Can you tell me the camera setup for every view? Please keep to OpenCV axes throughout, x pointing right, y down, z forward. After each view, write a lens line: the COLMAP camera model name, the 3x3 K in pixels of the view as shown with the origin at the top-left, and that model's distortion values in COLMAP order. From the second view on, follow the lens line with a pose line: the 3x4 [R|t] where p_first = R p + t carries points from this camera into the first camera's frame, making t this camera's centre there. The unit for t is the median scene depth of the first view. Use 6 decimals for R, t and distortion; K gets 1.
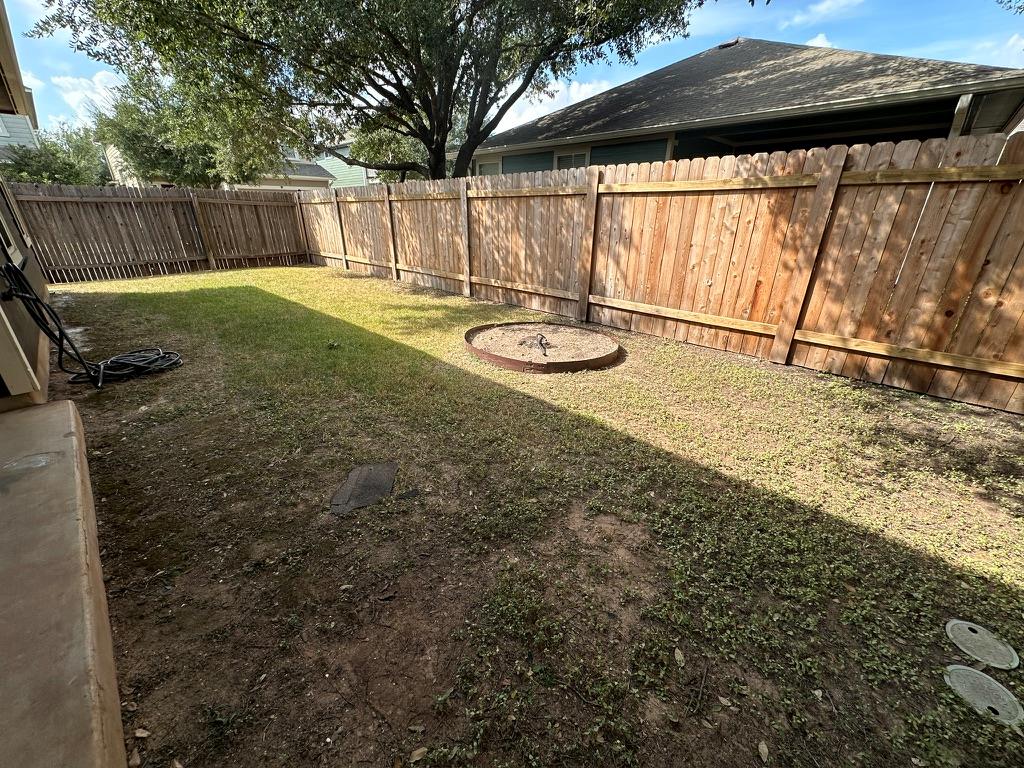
lens RADIAL K [[407.1, 0, 513.3], [0, 407.1, 382.6], [0, 0, 1]] dist [0.002147, 0.000037]
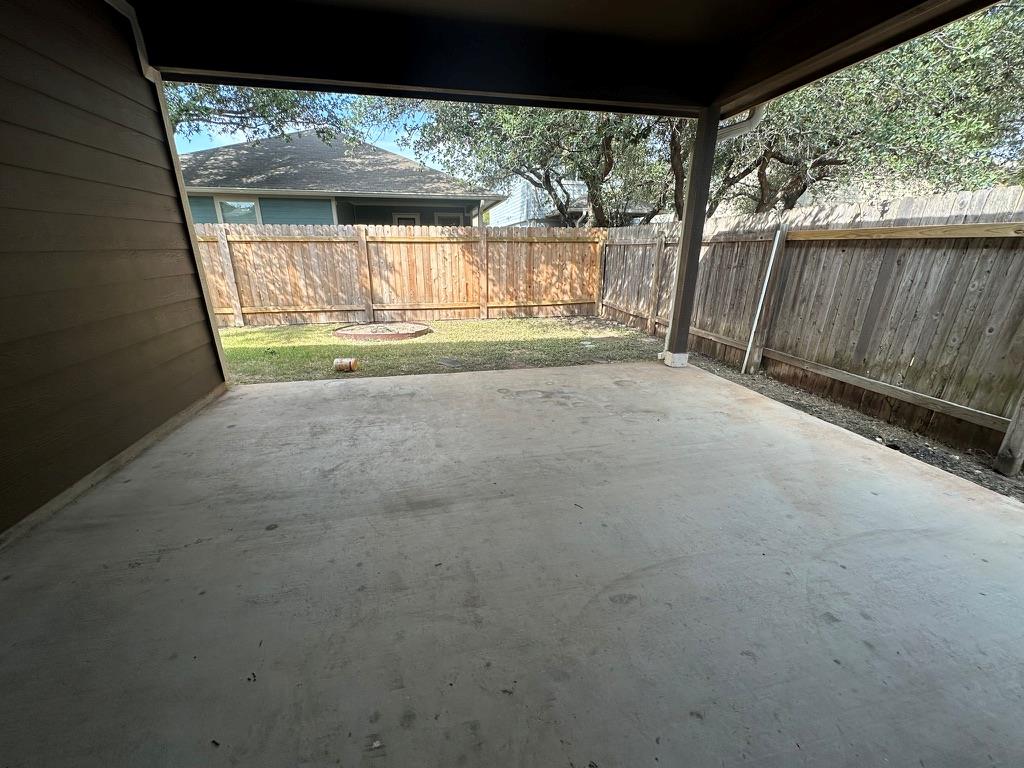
lens RADIAL K [[407.1, 0, 510.6], [0, 407.1, 389.9], [0, 0, 1]] dist [0.002147, 0.000037]
pose [[0.566000, -0.272801, 0.777961, -0.919834], [0.320313, 0.942293, 0.097384, 0.125478], [-0.759634, 0.194072, 0.620720, -0.343790]]
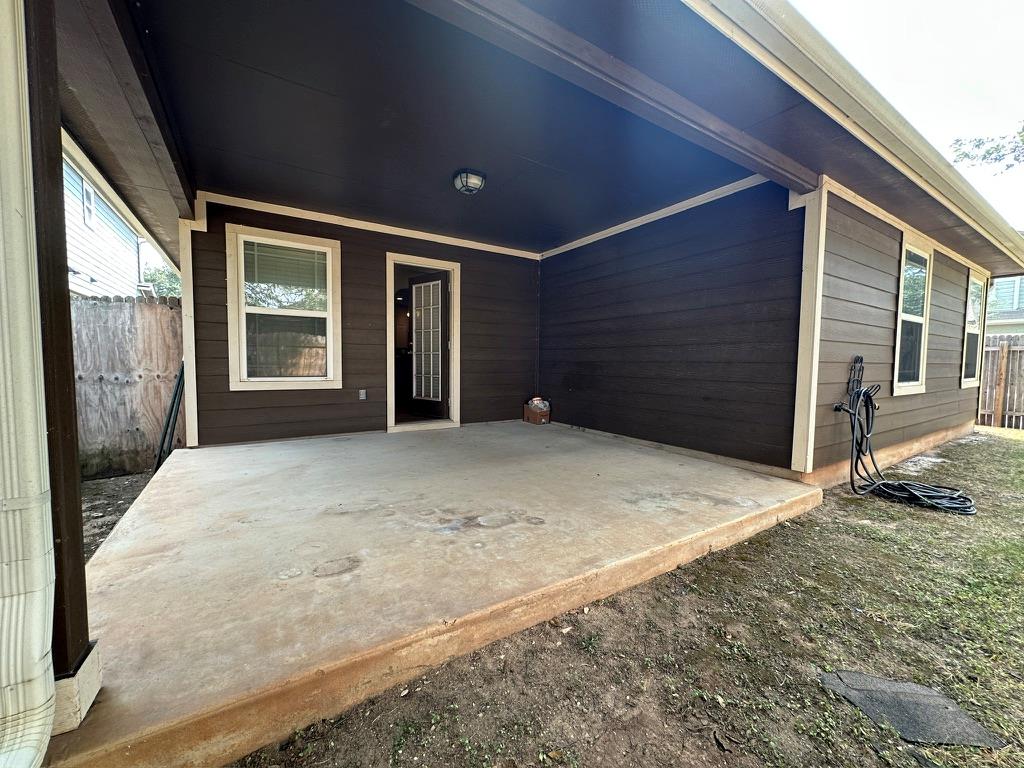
lens RADIAL K [[407.1, 0, 514.8], [0, 407.1, 383.0], [0, 0, 1]] dist [0.002147, 0.000037]
pose [[-0.226095, 0.052284, -0.972701, 0.162354], [-0.389562, 0.910377, 0.139483, -0.030358], [0.892817, 0.410463, -0.185464, 0.130988]]
